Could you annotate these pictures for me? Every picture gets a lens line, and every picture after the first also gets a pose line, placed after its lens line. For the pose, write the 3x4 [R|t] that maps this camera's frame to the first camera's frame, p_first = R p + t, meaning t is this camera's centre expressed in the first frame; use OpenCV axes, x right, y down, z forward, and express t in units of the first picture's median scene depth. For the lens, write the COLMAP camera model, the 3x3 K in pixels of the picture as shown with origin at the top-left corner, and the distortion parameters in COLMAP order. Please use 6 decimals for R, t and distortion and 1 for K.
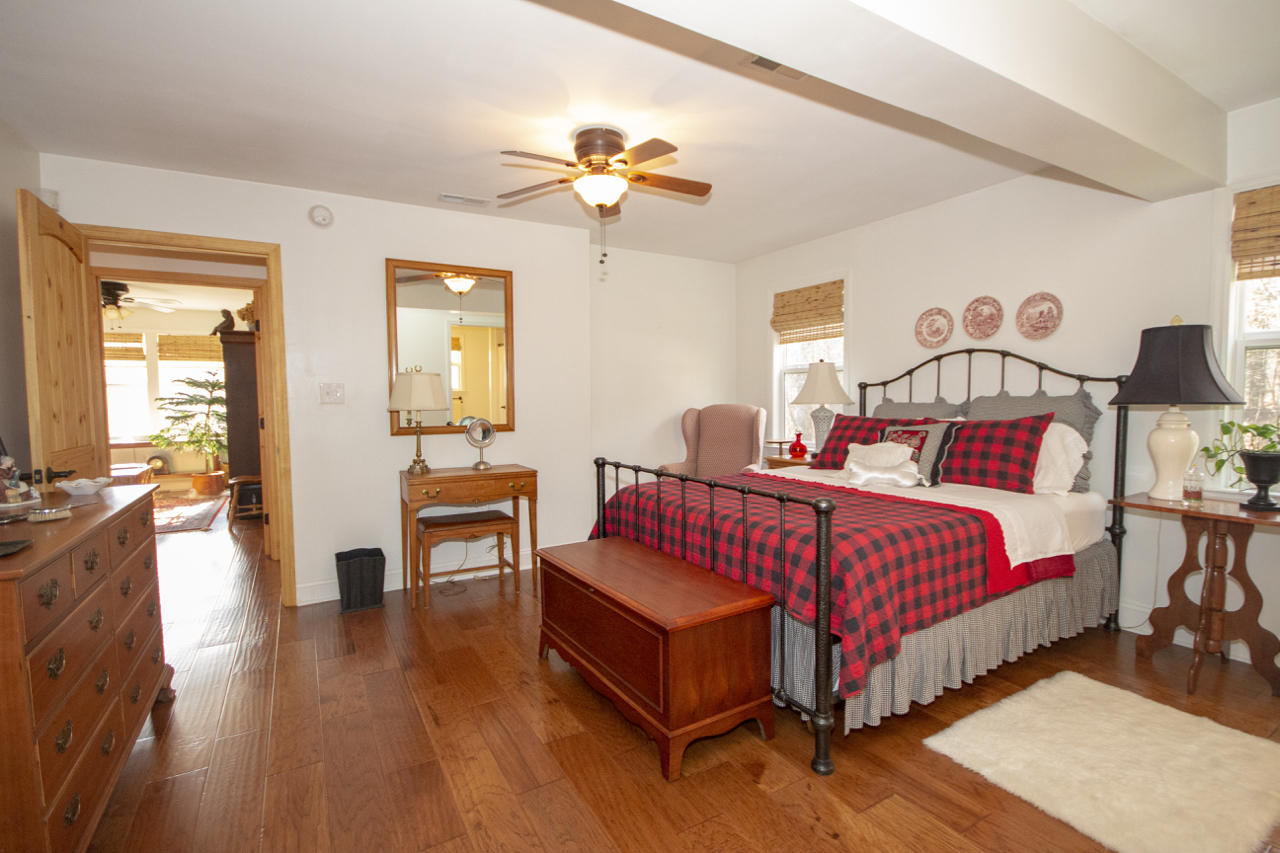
lens RADIAL K [[592.2, 0, 646.4], [0, 592.2, 421.1], [0, 0, 1]] dist [0.001470, 0.001093]
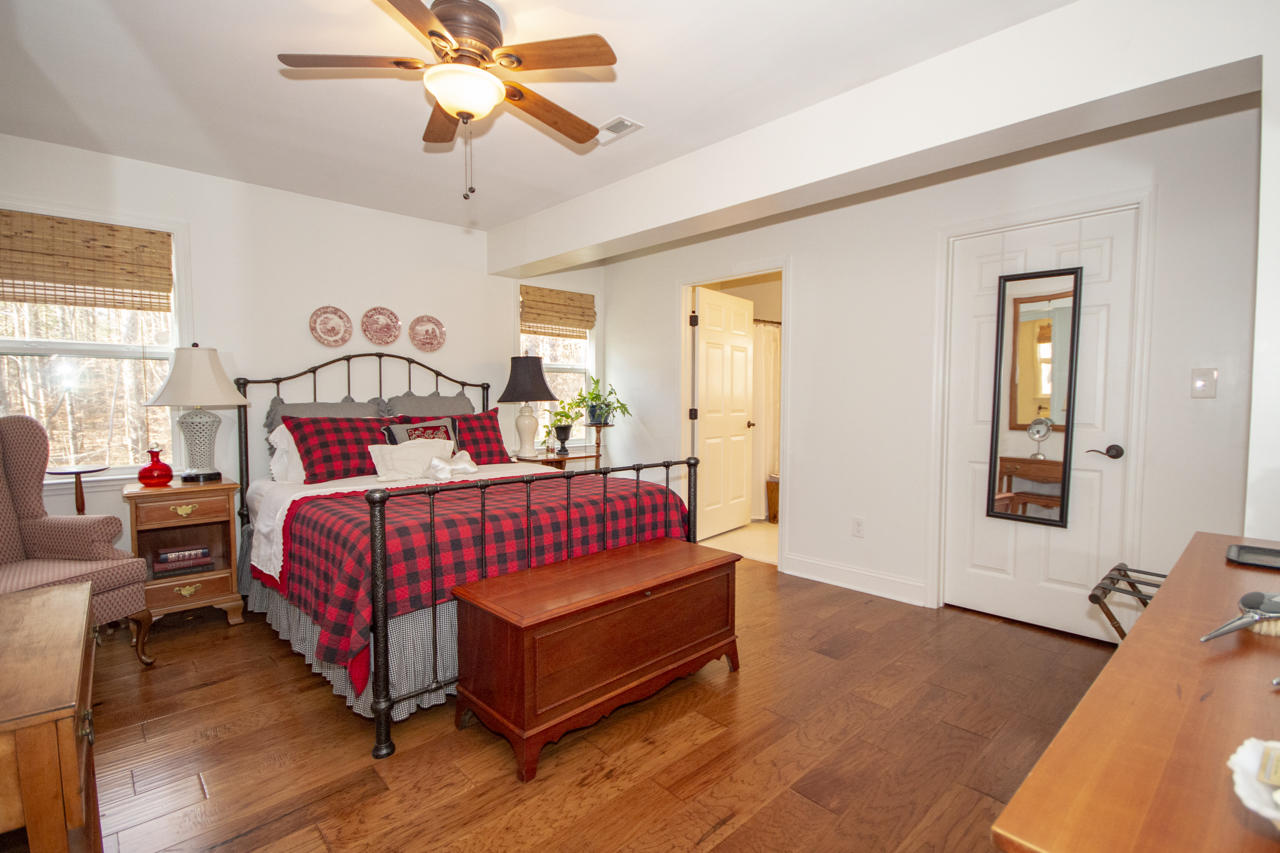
lens RADIAL K [[592.2, 0, 642.5], [0, 592.2, 432.7], [0, 0, 1]] dist [0.001470, 0.001093]
pose [[-0.208729, -0.054528, 0.976452, -0.640714], [0.040874, 0.997086, 0.064418, -0.025076], [-0.977119, 0.053358, -0.205892, 0.756480]]
